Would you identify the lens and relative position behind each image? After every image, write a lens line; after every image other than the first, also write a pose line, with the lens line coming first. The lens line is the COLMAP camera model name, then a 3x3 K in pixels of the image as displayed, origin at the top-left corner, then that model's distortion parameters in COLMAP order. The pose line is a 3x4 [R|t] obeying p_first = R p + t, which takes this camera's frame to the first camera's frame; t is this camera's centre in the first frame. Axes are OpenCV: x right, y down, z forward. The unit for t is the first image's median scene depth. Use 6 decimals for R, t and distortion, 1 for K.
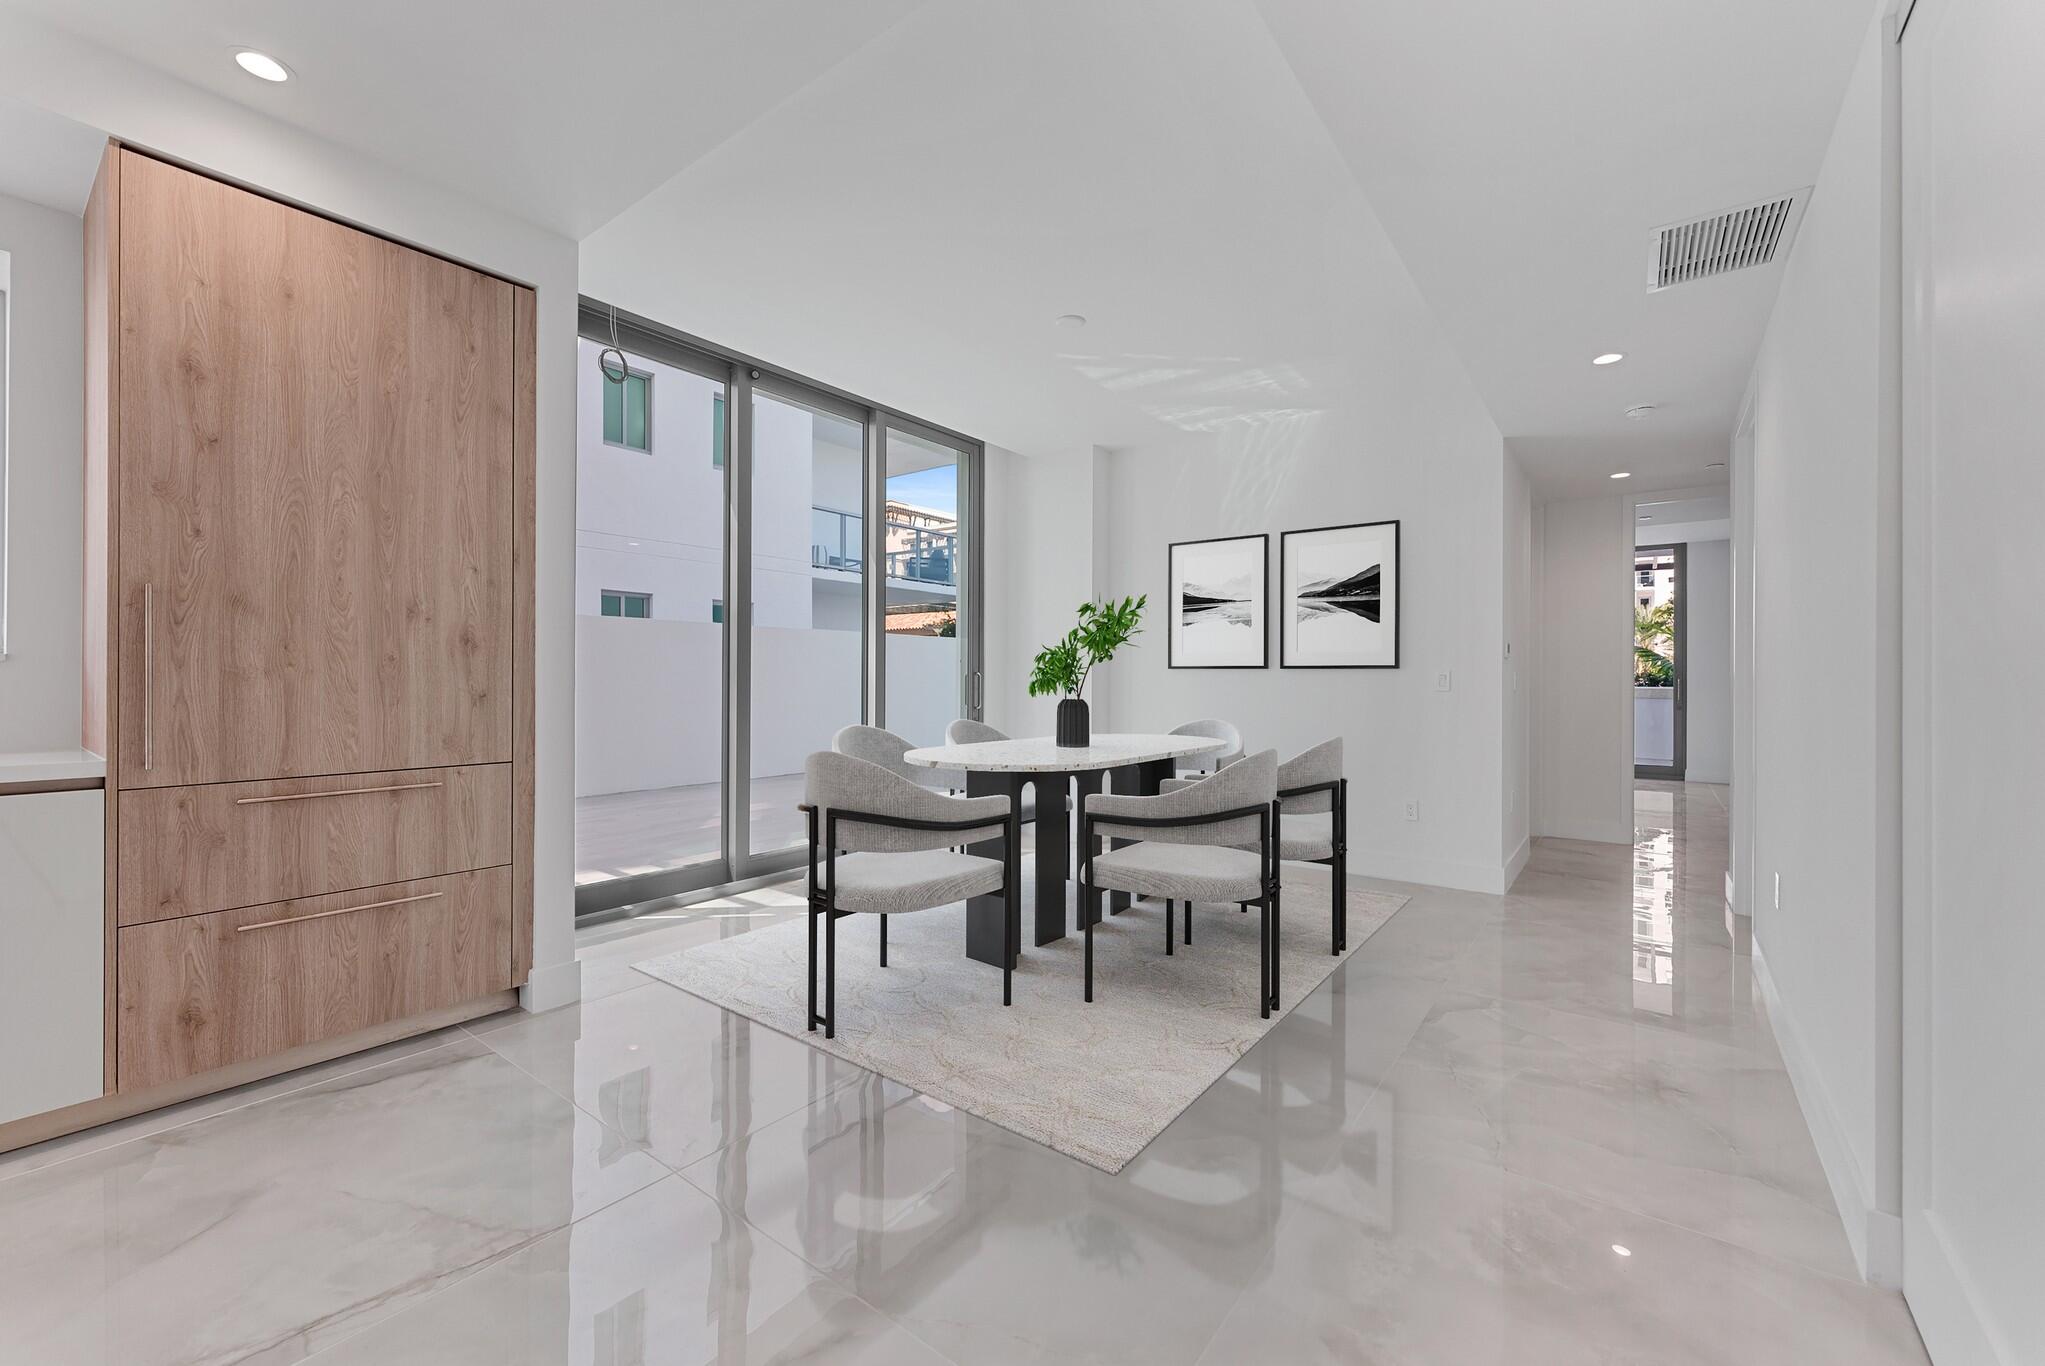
lens RADIAL K [[826.4, 0, 1025.9], [0, 826.4, 670.1], [0, 0, 1]] dist [0.002348, -0.000236]
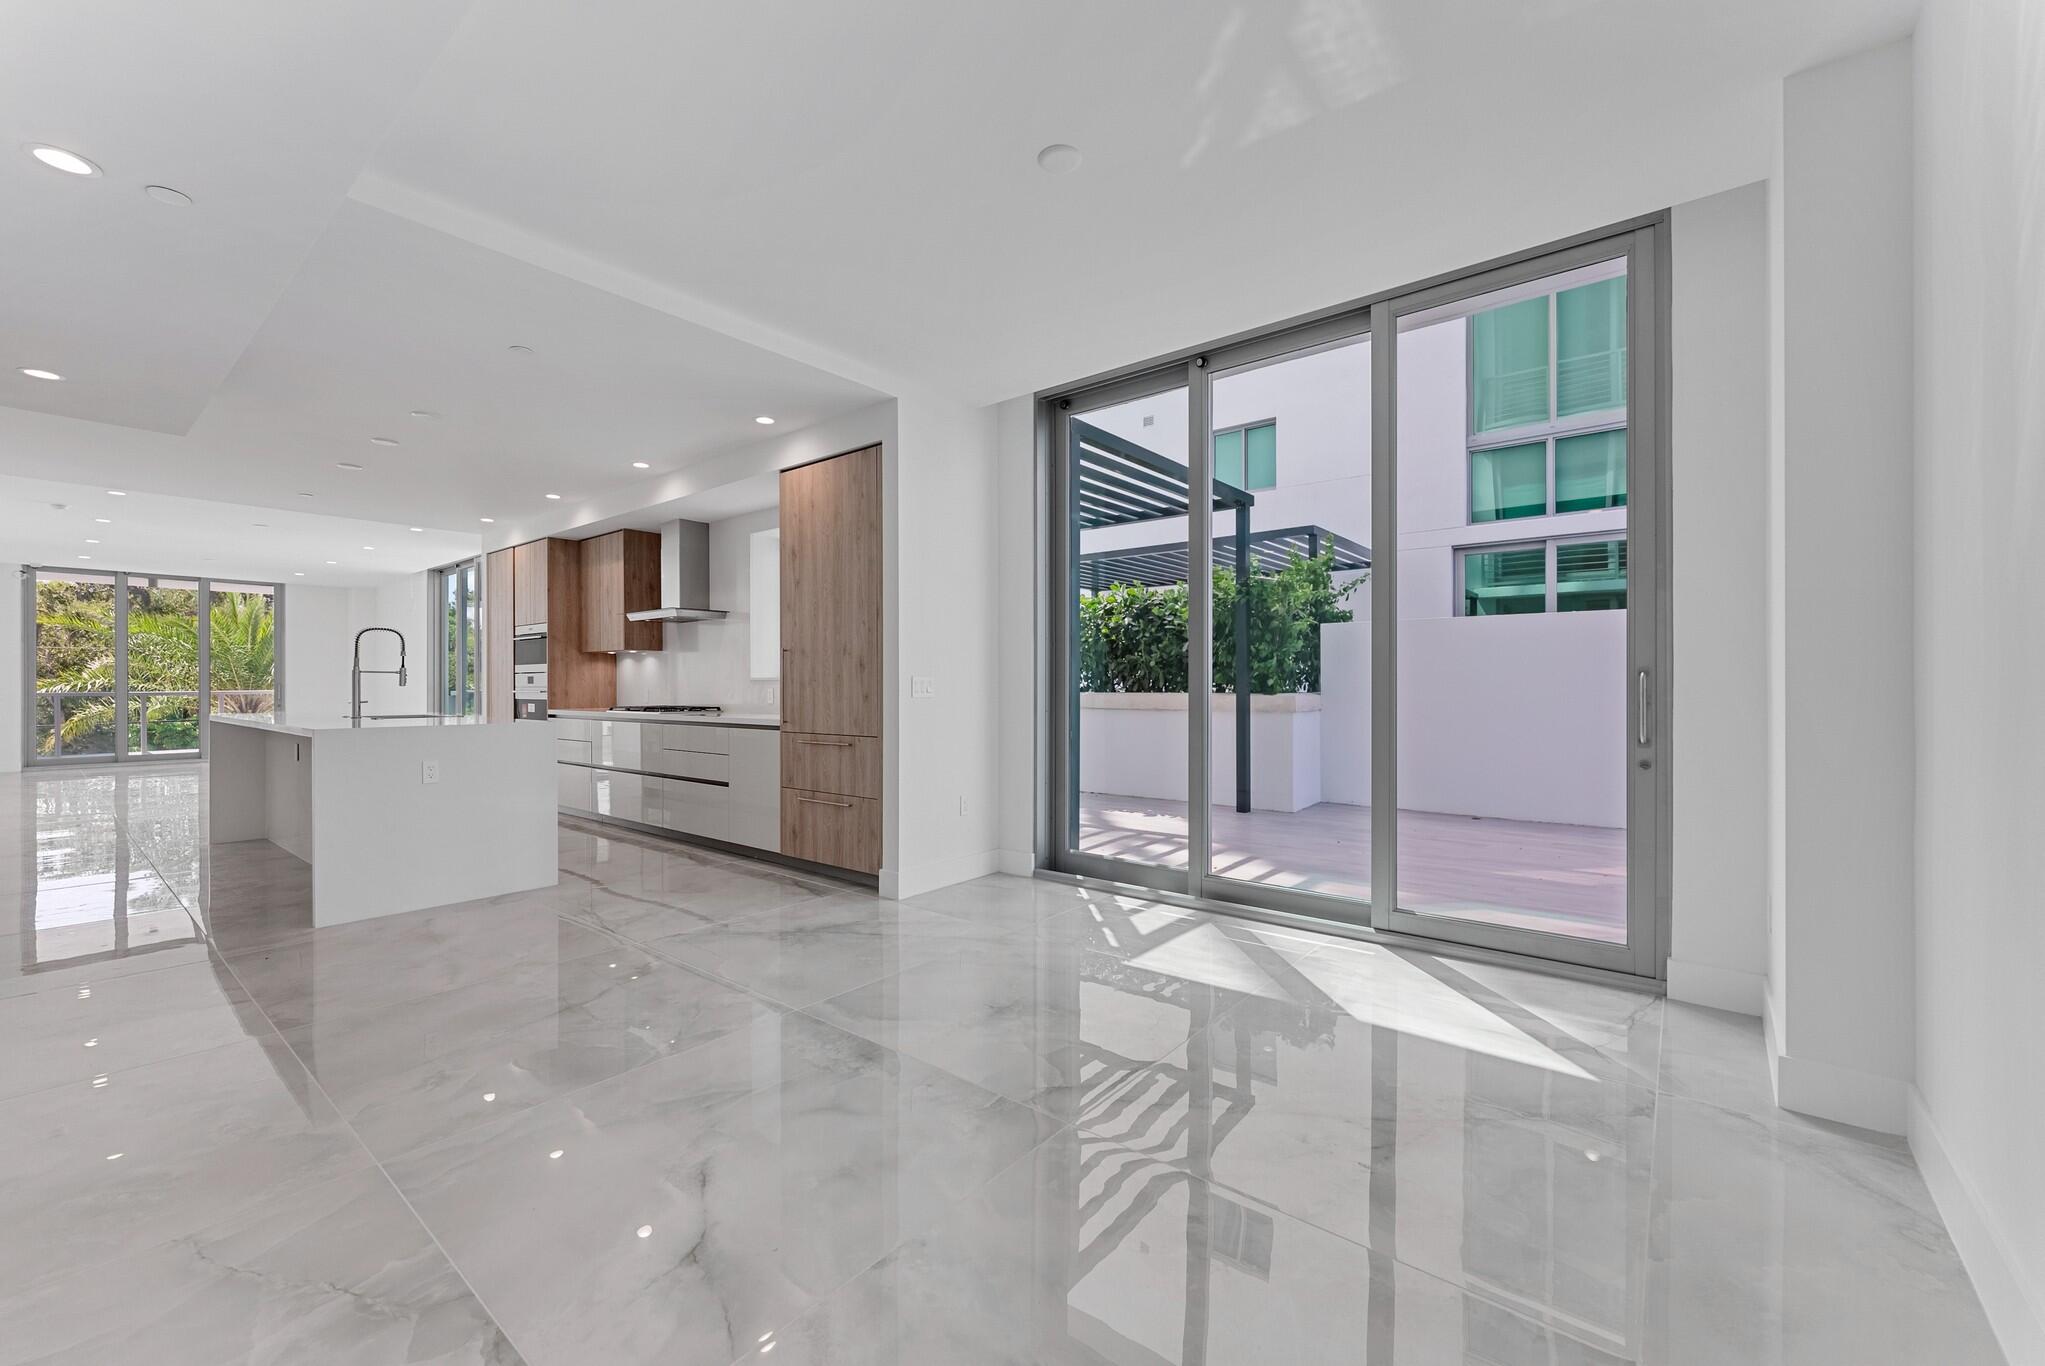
lens RADIAL K [[826.4, 0, 1035.0], [0, 826.4, 689.9], [0, 0, 1]] dist [0.002348, -0.000236]
pose [[-0.038942, -0.009416, -0.999197, 1.271700], [0.001358, 0.999954, -0.009476, 0.042507], [0.999241, -0.001726, -0.038927, 1.743504]]
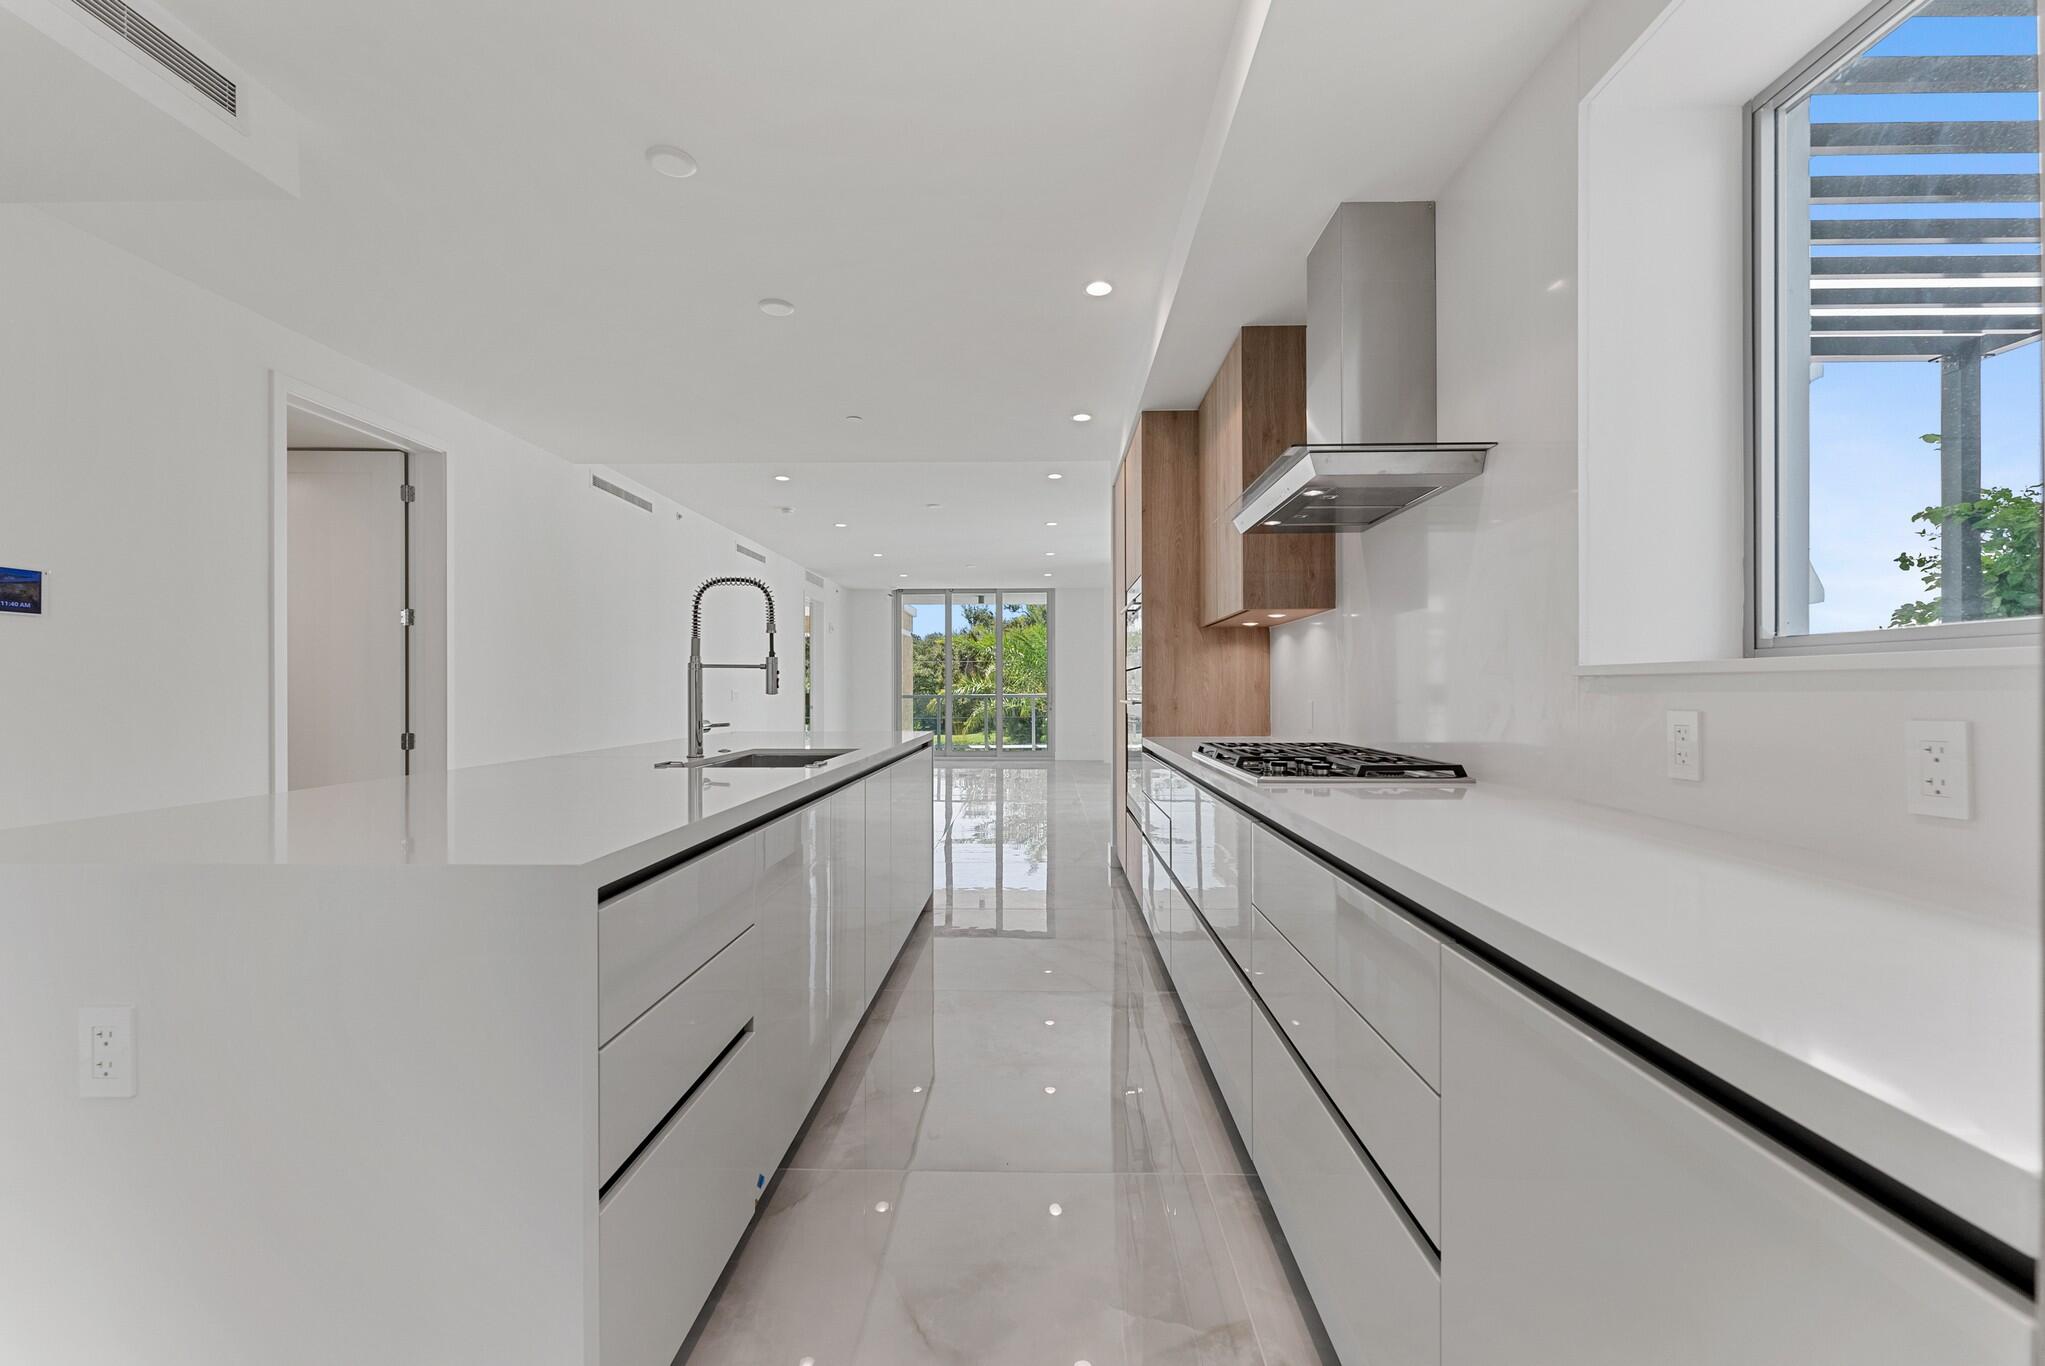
lens RADIAL K [[826.4, 0, 1031.4], [0, 826.4, 693.9], [0, 0, 1]] dist [0.002348, -0.000236]
pose [[-0.811911, -0.009802, -0.583698, -0.763128], [-0.009734, 0.999947, -0.003252, 0.003205], [0.583699, 0.003041, -0.811964, 0.946001]]
